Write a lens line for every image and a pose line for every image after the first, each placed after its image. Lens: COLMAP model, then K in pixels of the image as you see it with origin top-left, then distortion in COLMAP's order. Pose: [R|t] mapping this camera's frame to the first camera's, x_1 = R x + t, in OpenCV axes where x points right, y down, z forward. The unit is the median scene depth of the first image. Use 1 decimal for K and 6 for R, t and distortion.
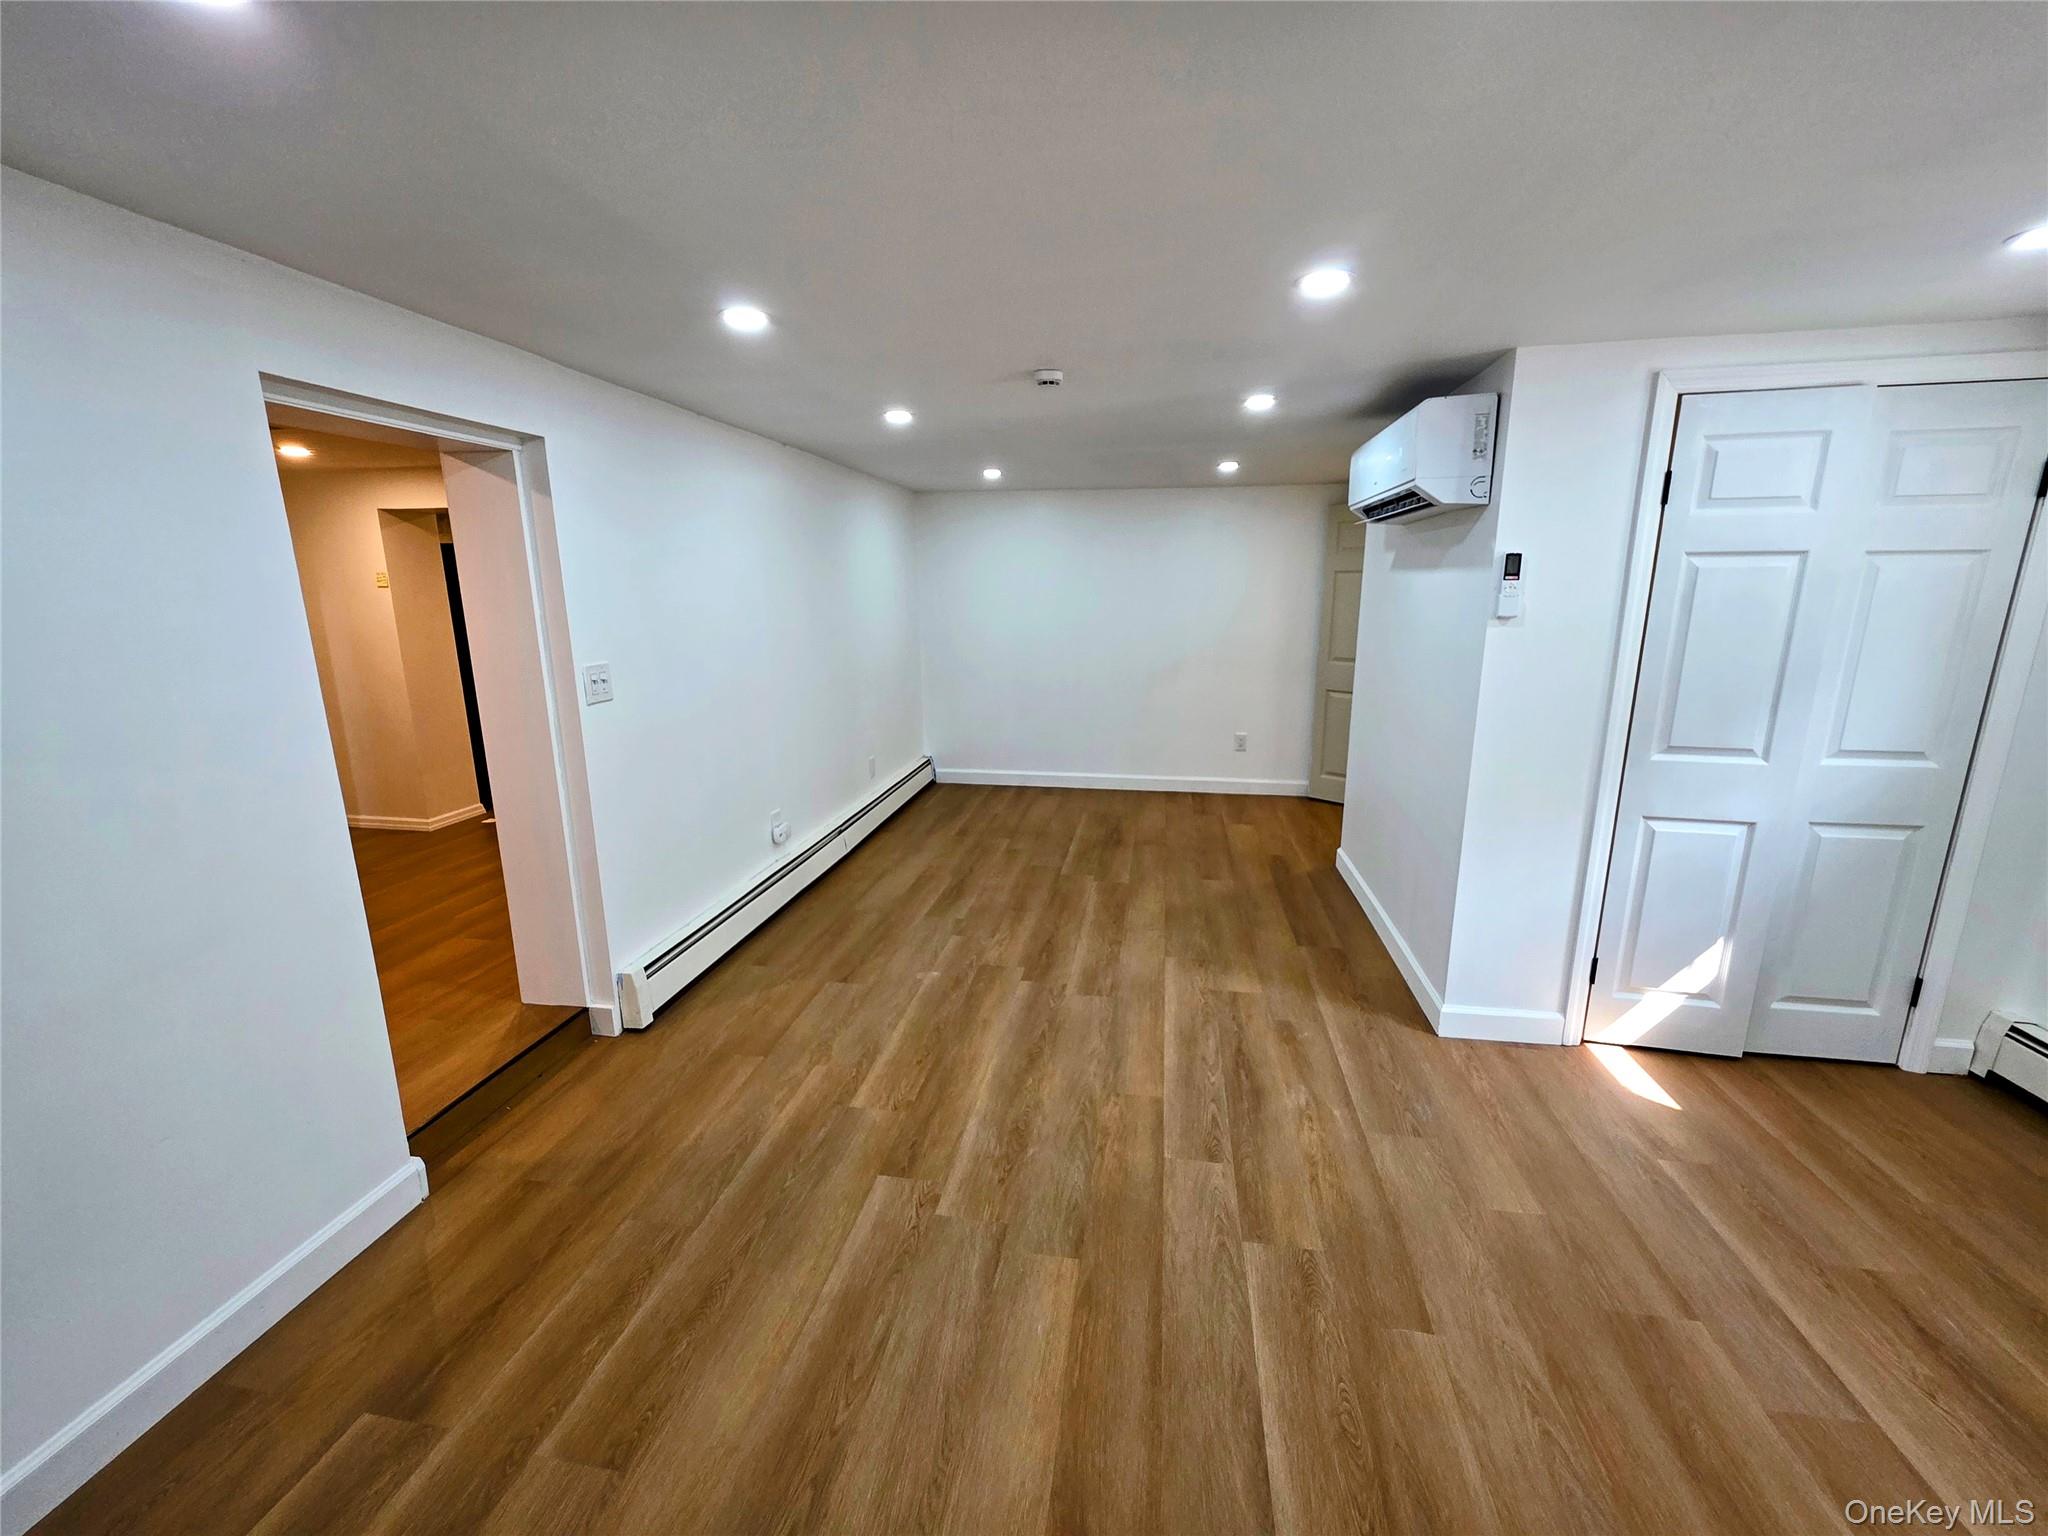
lens RADIAL K [[821.6, 0, 1029.2], [0, 821.6, 760.1], [0, 0, 1]] dist [0.002072, 0.000028]
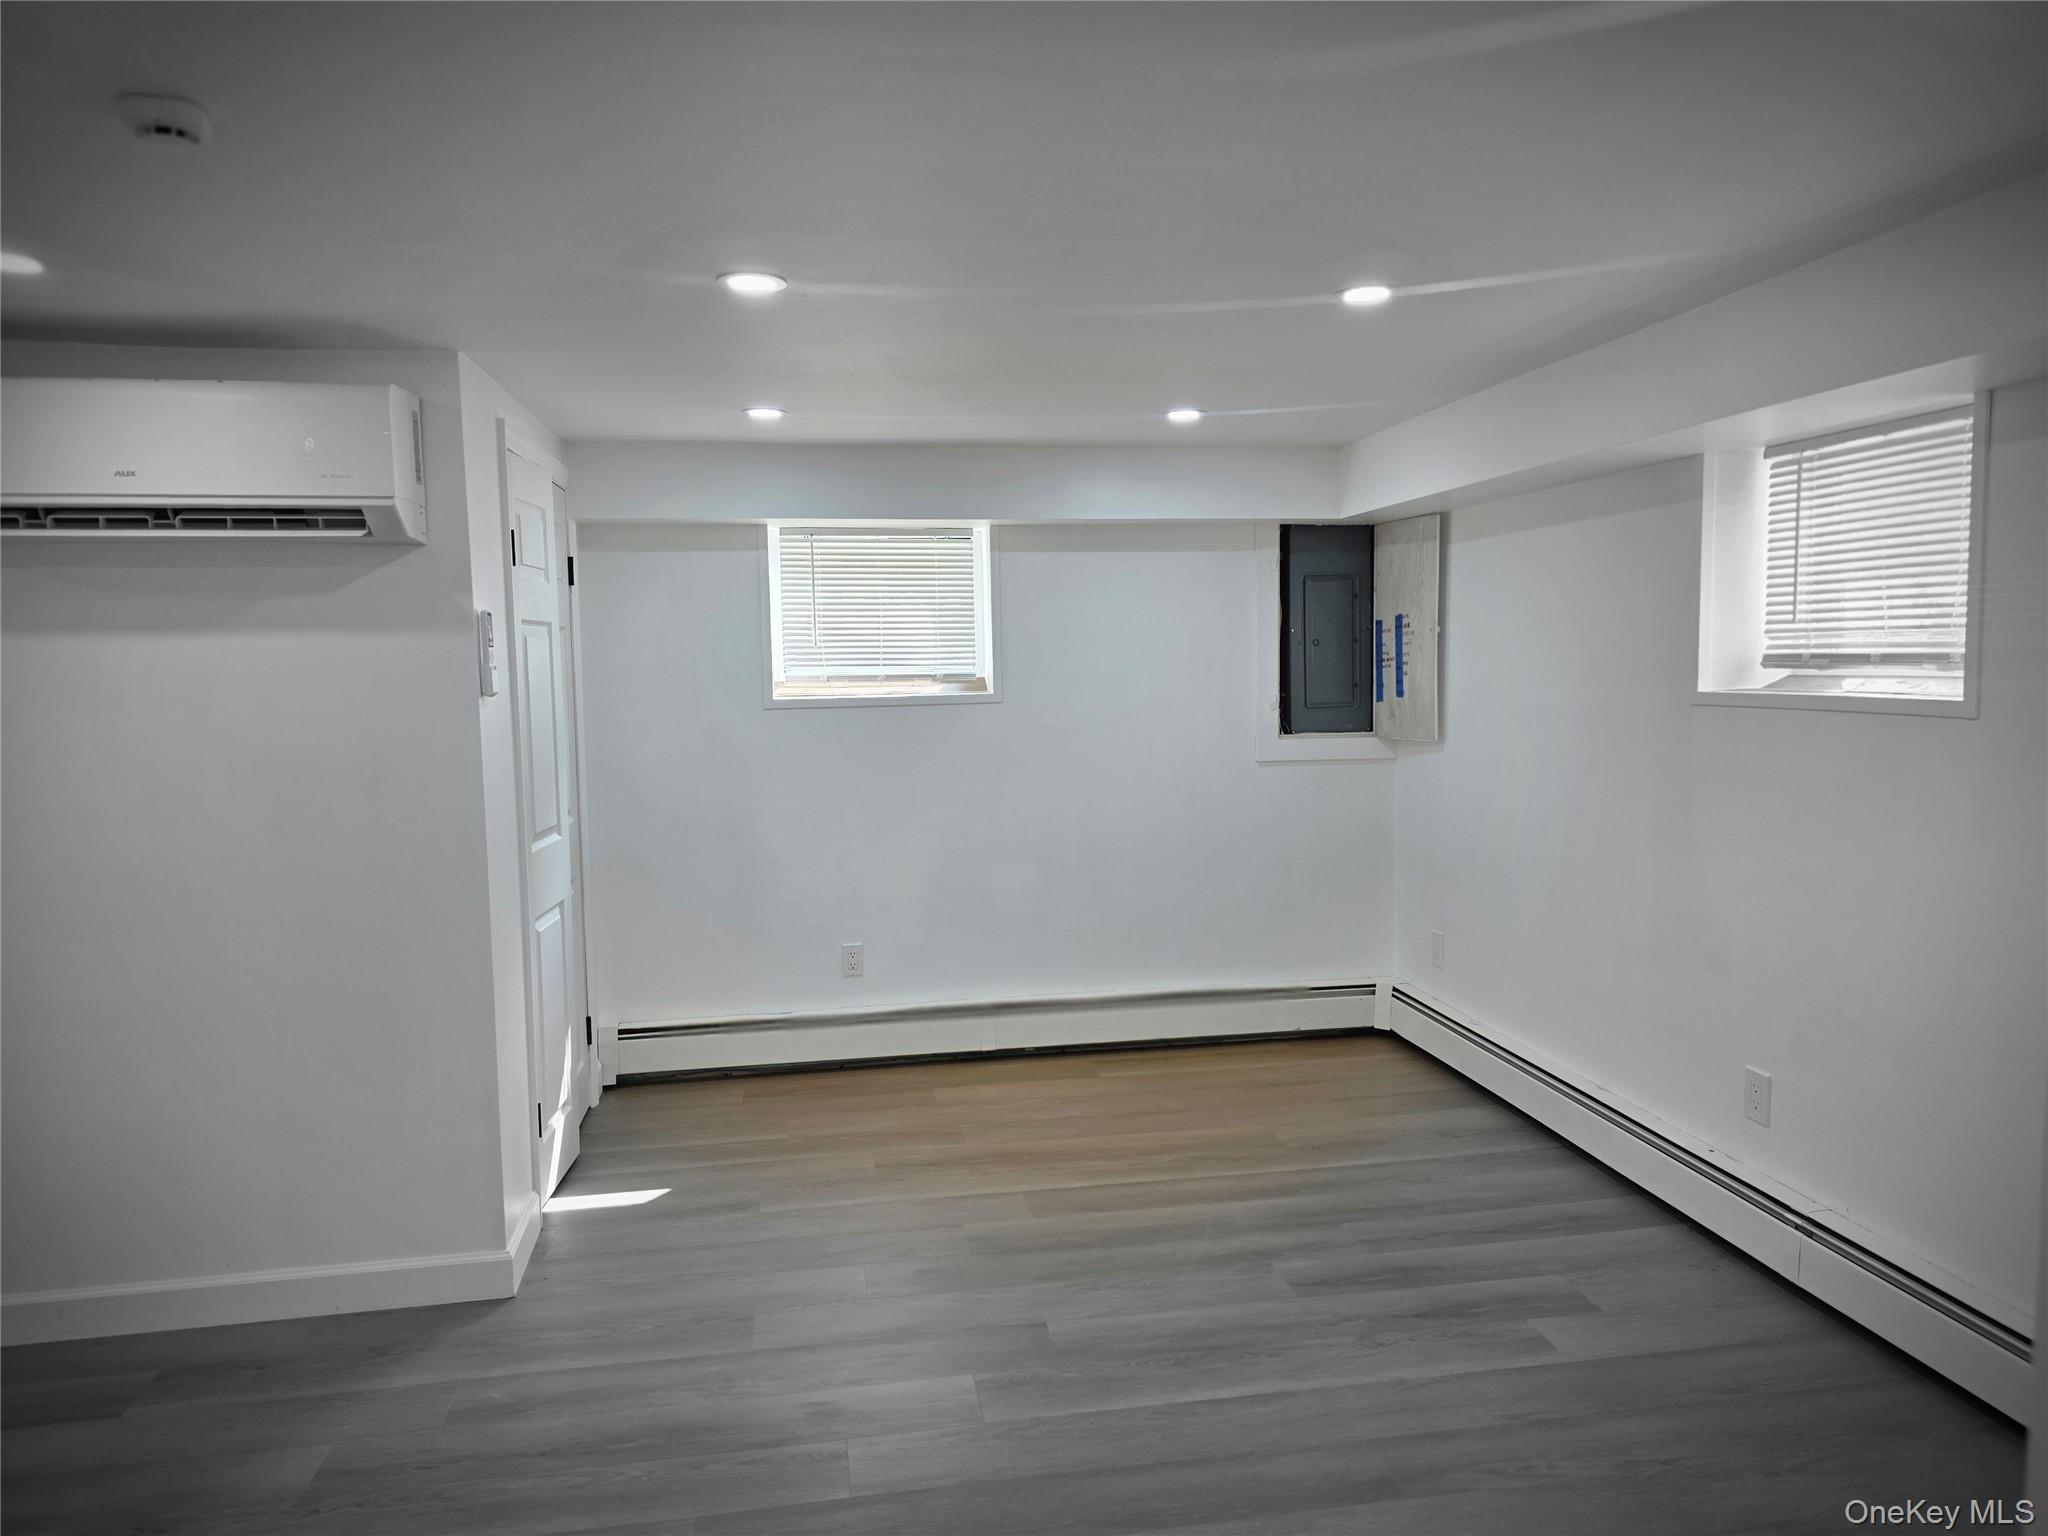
lens RADIAL K [[1371.2, 0, 1027.9], [0, 1371.2, 775.1], [0, 0, 1]] dist [0.019527, -0.000988]
pose [[-0.328862, -0.066369, 0.942043, -0.609148], [0.219737, 0.964771, 0.144679, -0.135547], [-0.918458, 0.254581, -0.302693, 0.739653]]
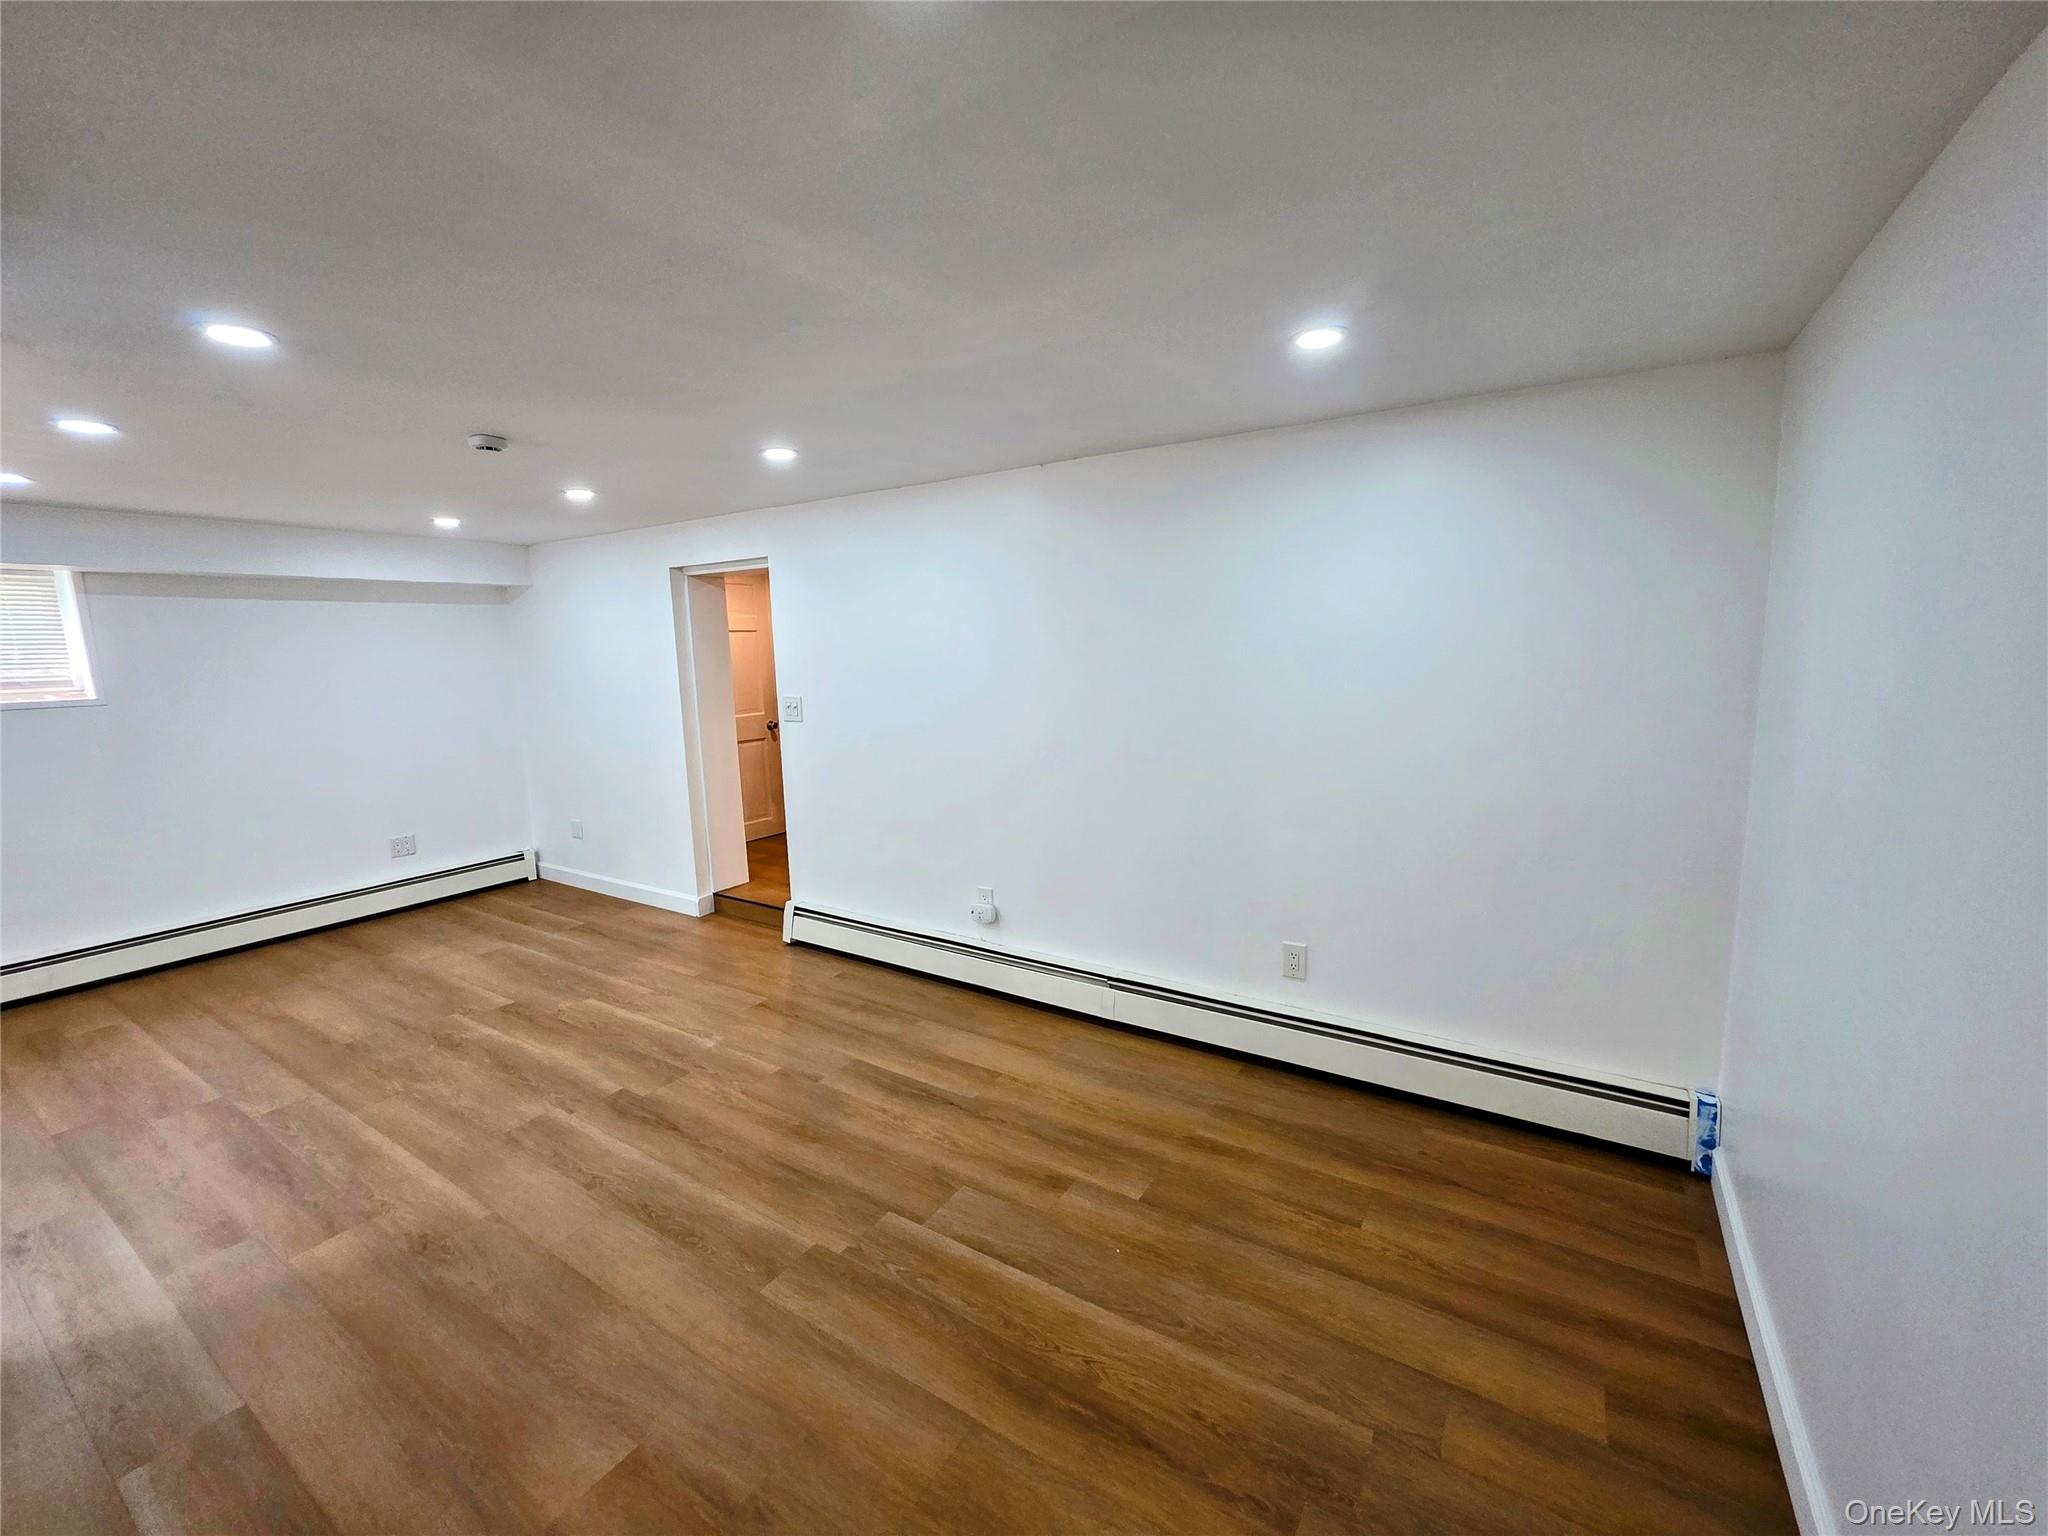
lens RADIAL K [[821.6, 0, 1023.0], [0, 821.6, 770.5], [0, 0, 1]] dist [0.002072, 0.000028]
pose [[-0.392475, 0.162237, -0.905341, 0.576863], [-0.164538, 0.956058, 0.242654, -0.351686], [0.904926, 0.244198, -0.348535, 1.637568]]
